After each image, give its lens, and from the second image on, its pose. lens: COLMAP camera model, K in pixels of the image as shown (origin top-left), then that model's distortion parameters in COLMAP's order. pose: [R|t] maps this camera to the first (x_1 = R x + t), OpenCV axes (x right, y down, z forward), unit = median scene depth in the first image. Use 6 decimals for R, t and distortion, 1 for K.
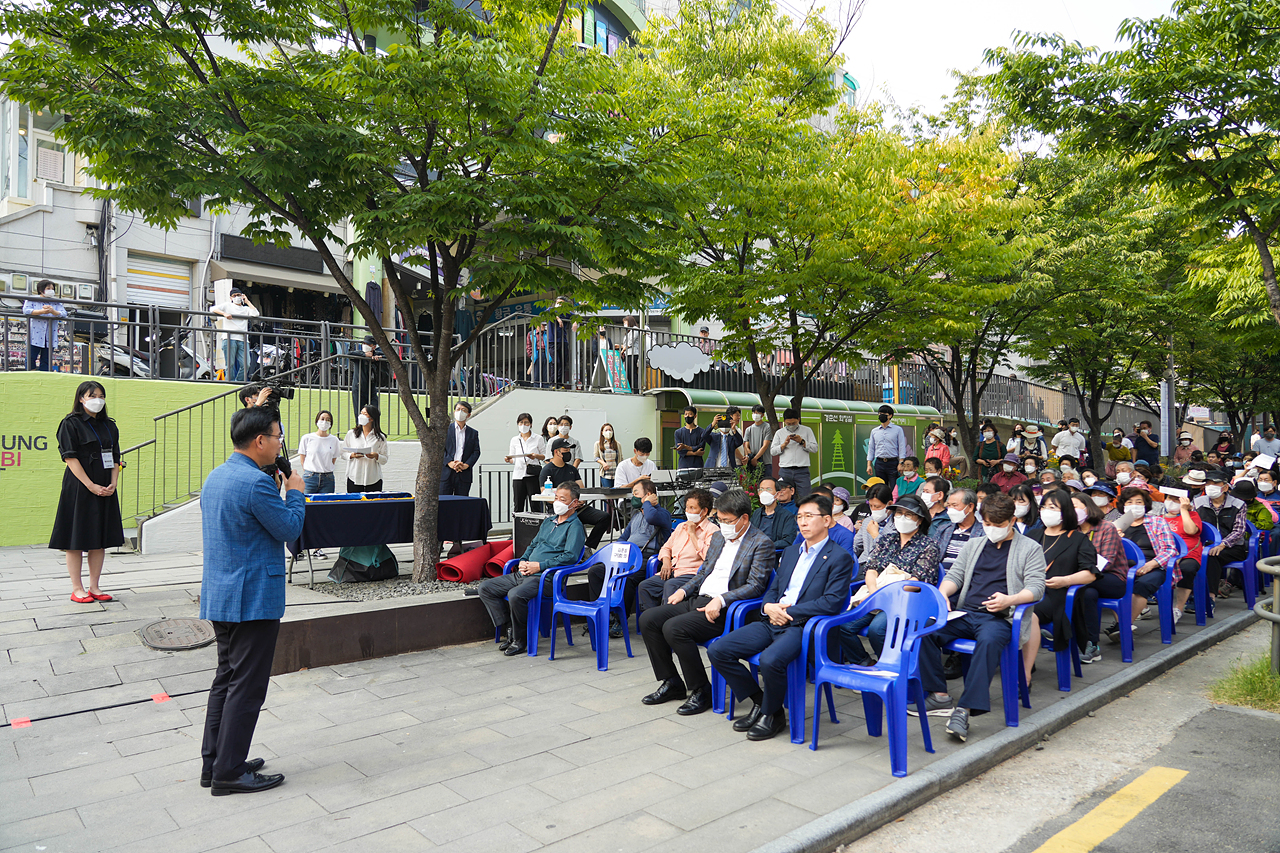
lens RADIAL K [[888.4, 0, 640.0], [0, 888.4, 426.5], [0, 0, 1]] dist [-0.005093, 0.000481]
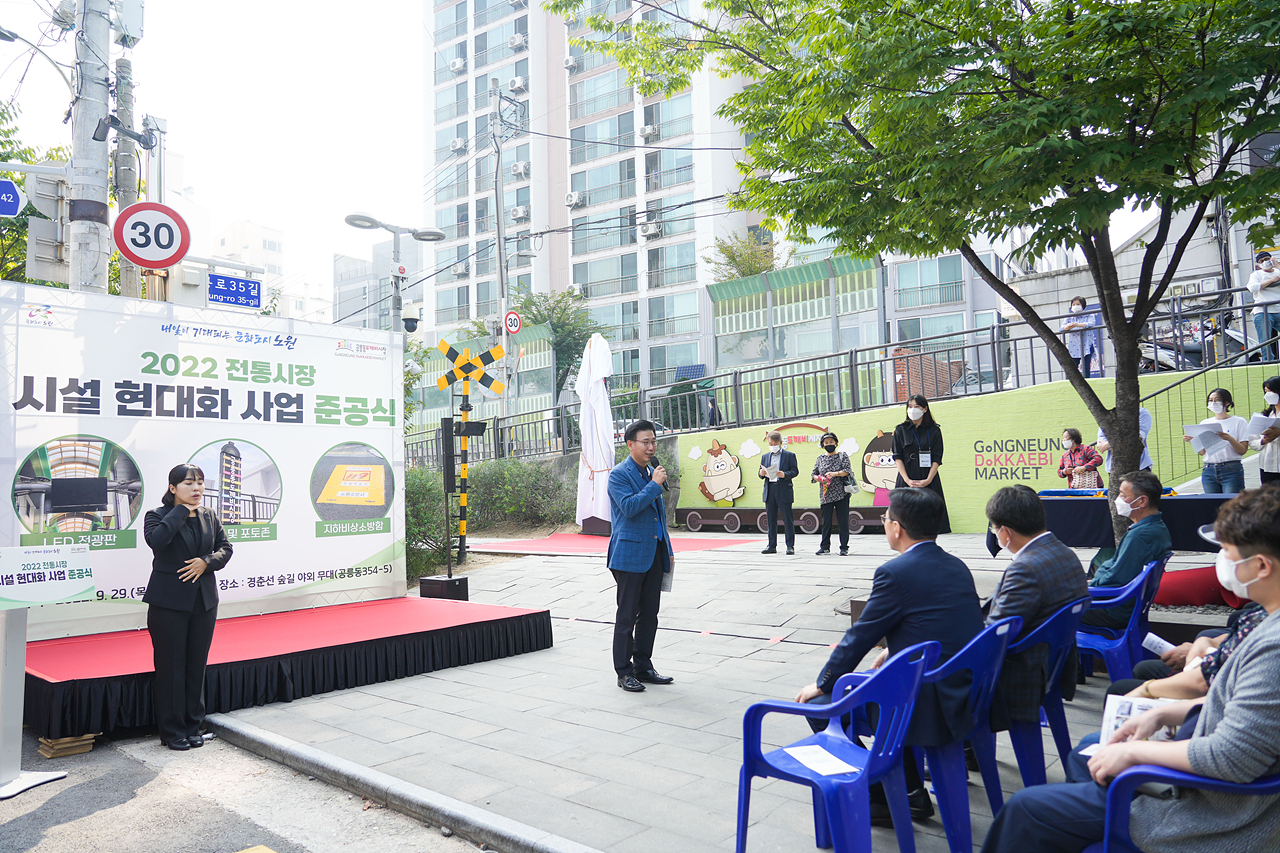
lens RADIAL K [[888.4, 0, 640.0], [0, 888.4, 426.5], [0, 0, 1]] dist [-0.005093, 0.000481]
pose [[0.060224, -0.067686, -0.995887, 0.434397], [0.072382, 0.995368, -0.063273, 0.029661], [0.995557, -0.068274, 0.064844, 0.392165]]
